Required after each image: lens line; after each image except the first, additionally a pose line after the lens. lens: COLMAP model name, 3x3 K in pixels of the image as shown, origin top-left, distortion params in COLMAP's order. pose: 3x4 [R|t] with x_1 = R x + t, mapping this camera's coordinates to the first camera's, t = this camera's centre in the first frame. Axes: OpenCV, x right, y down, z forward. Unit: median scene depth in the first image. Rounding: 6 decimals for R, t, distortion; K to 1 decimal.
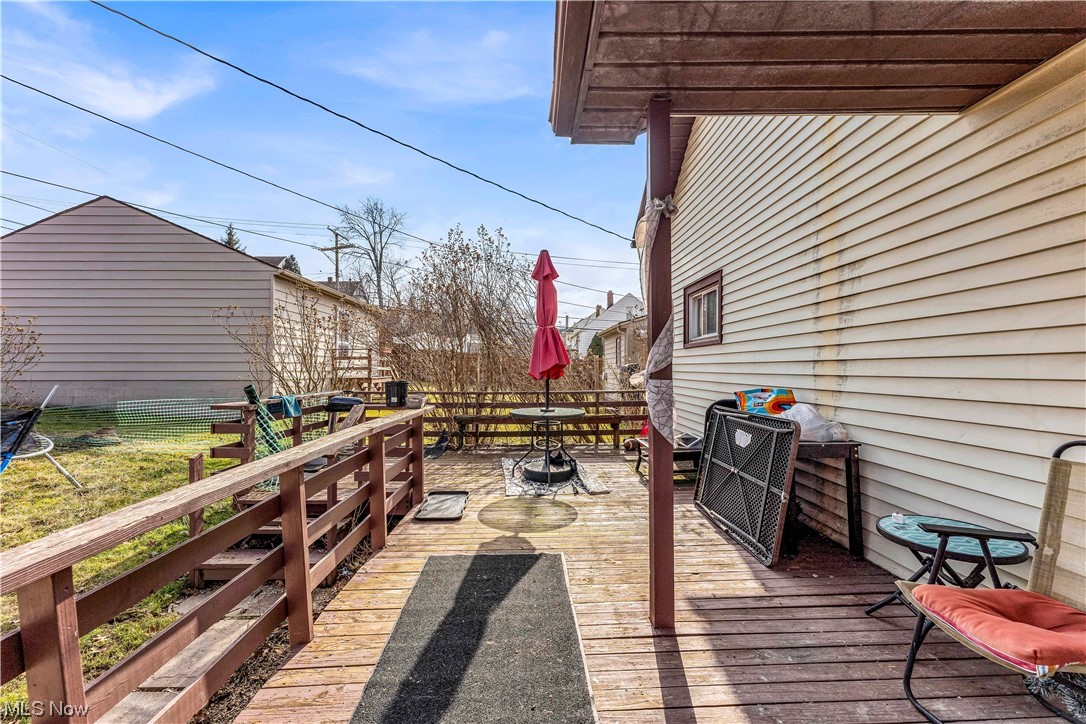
lens RADIAL K [[433.9, 0, 537.5], [0, 433.9, 366.8], [0, 0, 1]] dist [-0.003889, -0.000674]
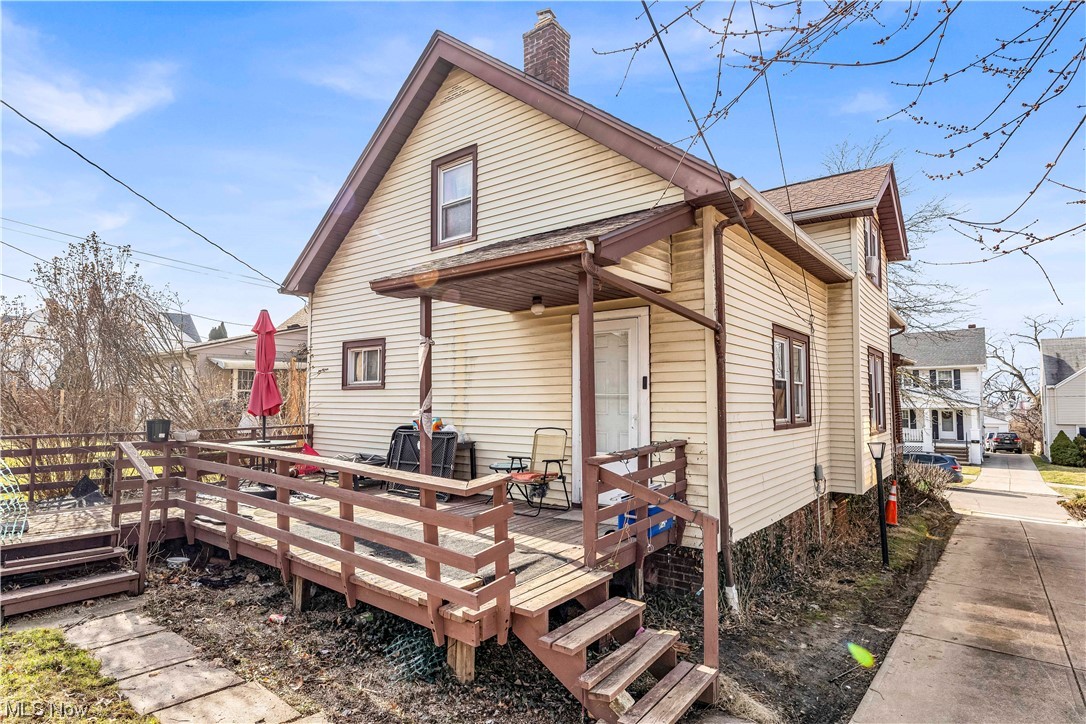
lens RADIAL K [[584.0, 0, 538.5], [0, 584.0, 364.8], [0, 0, 1]] dist [0.001837, 0.000219]
pose [[0.616693, 0.044656, 0.785936, -1.194651], [-0.002114, 0.998480, -0.055073, -0.040455], [-0.787201, 0.032302, 0.615850, -0.924972]]
